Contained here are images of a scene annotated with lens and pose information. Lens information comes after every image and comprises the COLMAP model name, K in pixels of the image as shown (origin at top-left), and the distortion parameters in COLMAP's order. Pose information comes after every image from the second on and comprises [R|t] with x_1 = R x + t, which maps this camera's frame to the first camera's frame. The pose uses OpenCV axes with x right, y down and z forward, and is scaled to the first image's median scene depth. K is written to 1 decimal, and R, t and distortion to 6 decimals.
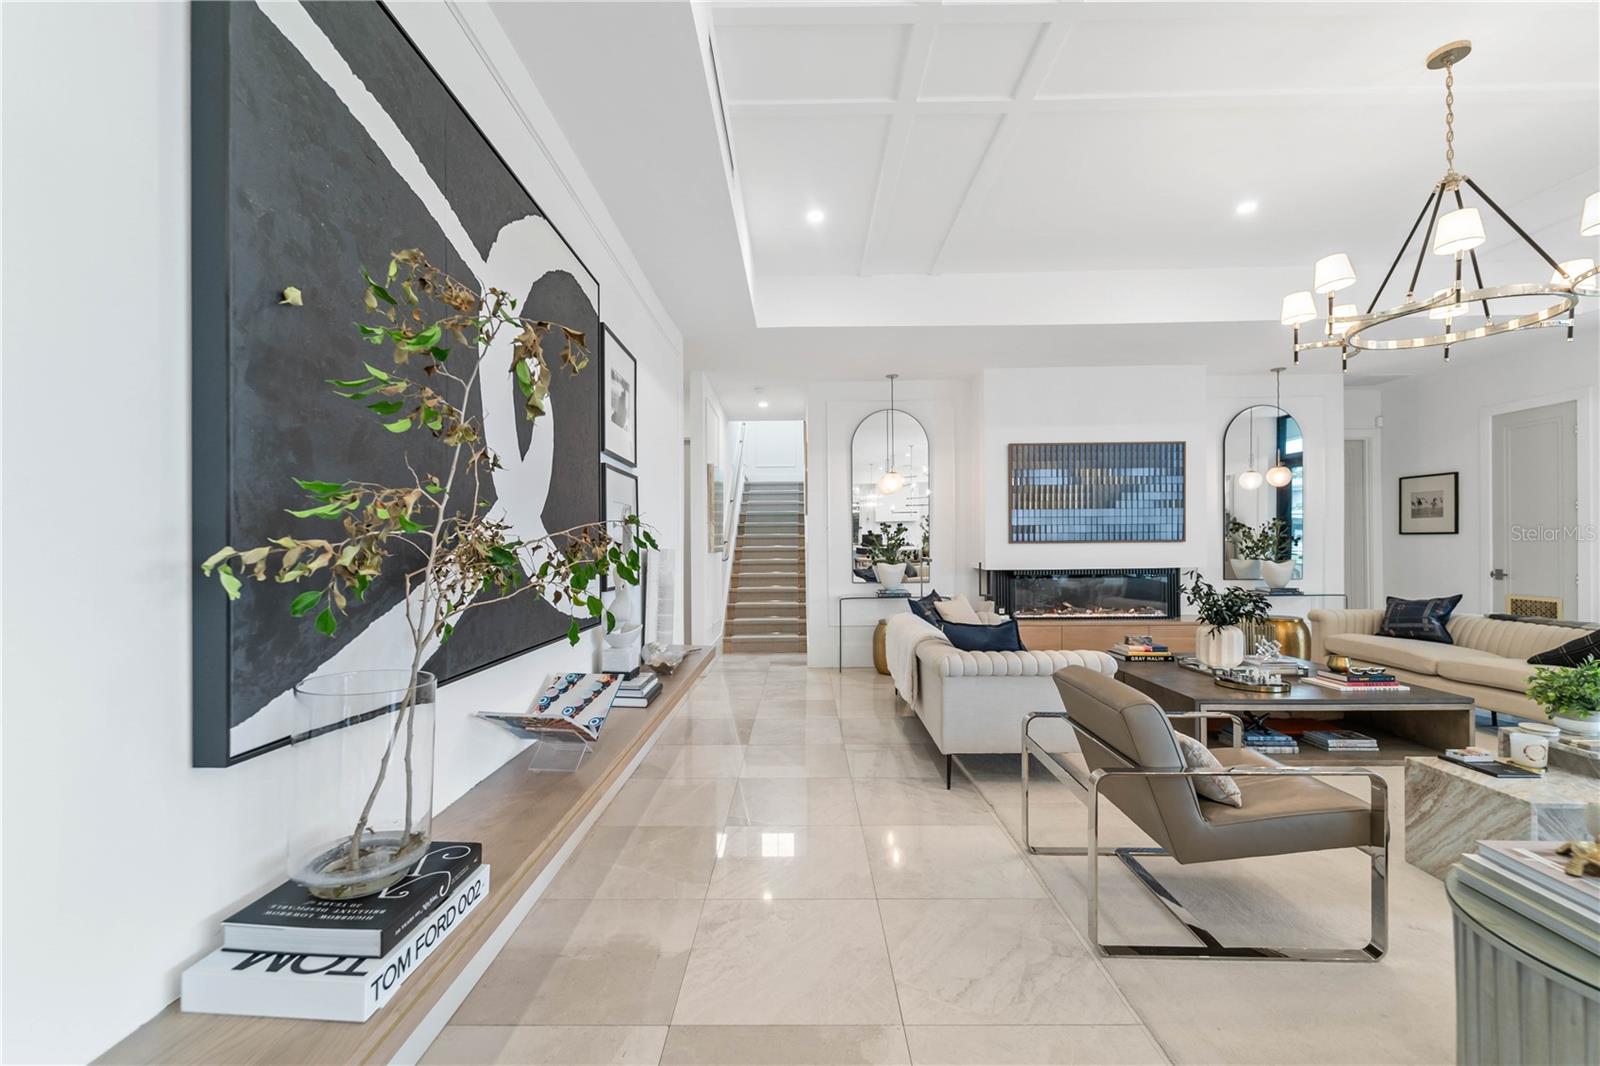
lens RADIAL K [[655.3, 0, 795.2], [0, 655.3, 541.3], [0, 0, 1]] dist [-0.002114, -0.000147]
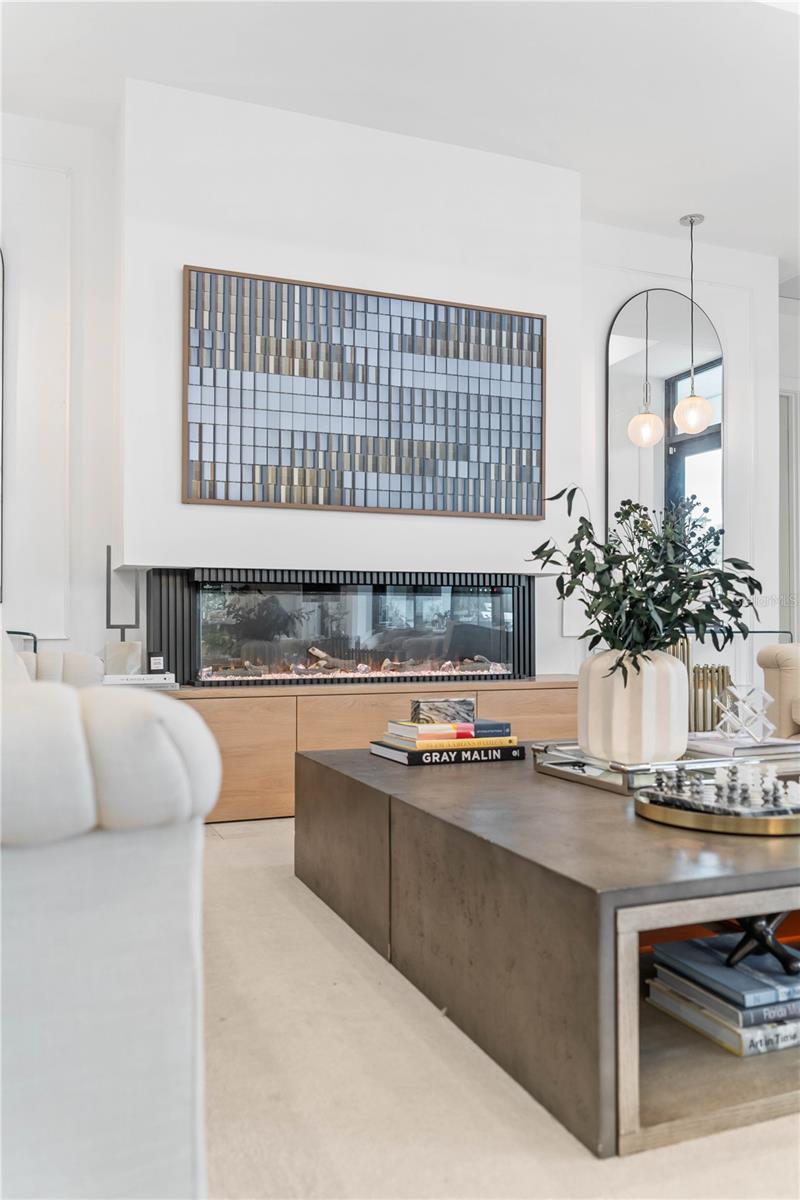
lens RADIAL K [[923.5, 0, 398.5], [0, 923.5, 603.0], [0, 0, 1]] dist [0.001553, 0.000098]
pose [[0.924677, 0.016224, 0.380406, 0.326089], [-0.007840, 0.999691, -0.023578, 0.113050], [-0.380671, 0.018820, 0.924519, 0.565937]]
